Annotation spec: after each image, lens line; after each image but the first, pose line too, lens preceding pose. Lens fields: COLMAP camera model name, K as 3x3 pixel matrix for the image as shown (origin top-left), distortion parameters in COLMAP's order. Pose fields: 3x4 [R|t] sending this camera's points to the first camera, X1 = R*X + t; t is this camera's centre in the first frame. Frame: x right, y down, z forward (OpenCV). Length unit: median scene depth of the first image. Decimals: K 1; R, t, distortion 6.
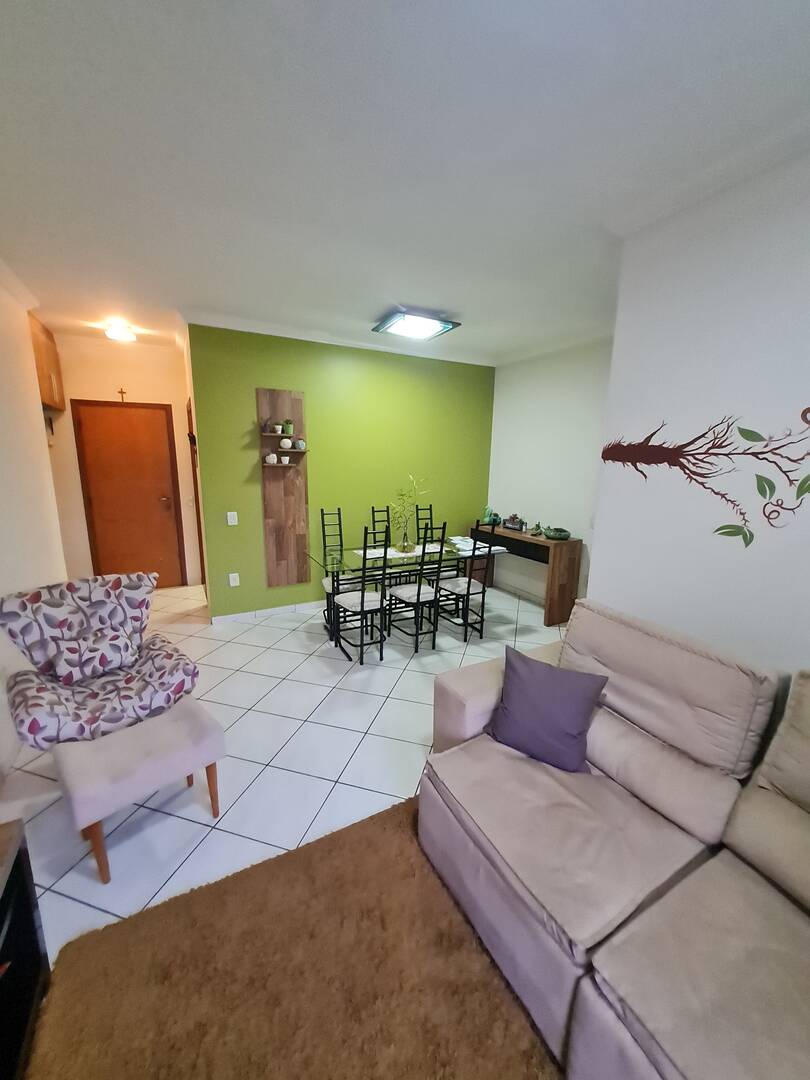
lens RADIAL K [[423.8, 0, 406.5], [0, 423.8, 542.0], [0, 0, 1]] dist [-0.000734, -0.000555]
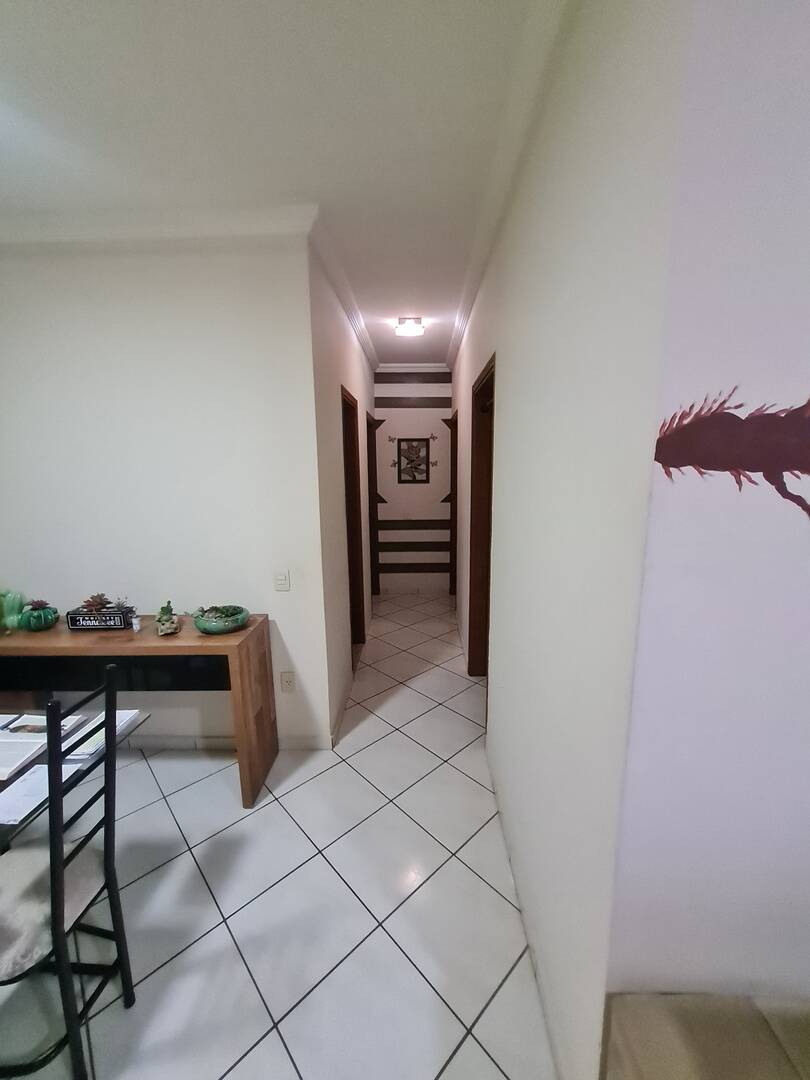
lens RADIAL K [[423.8, 0, 406.5], [0, 423.8, 542.0], [0, 0, 1]] dist [-0.000734, -0.000555]
pose [[0.504734, -0.173445, 0.845672, 0.118782], [0.186473, 0.978387, 0.089370, -0.214541], [-0.842895, 0.112587, 0.526168, 1.063611]]
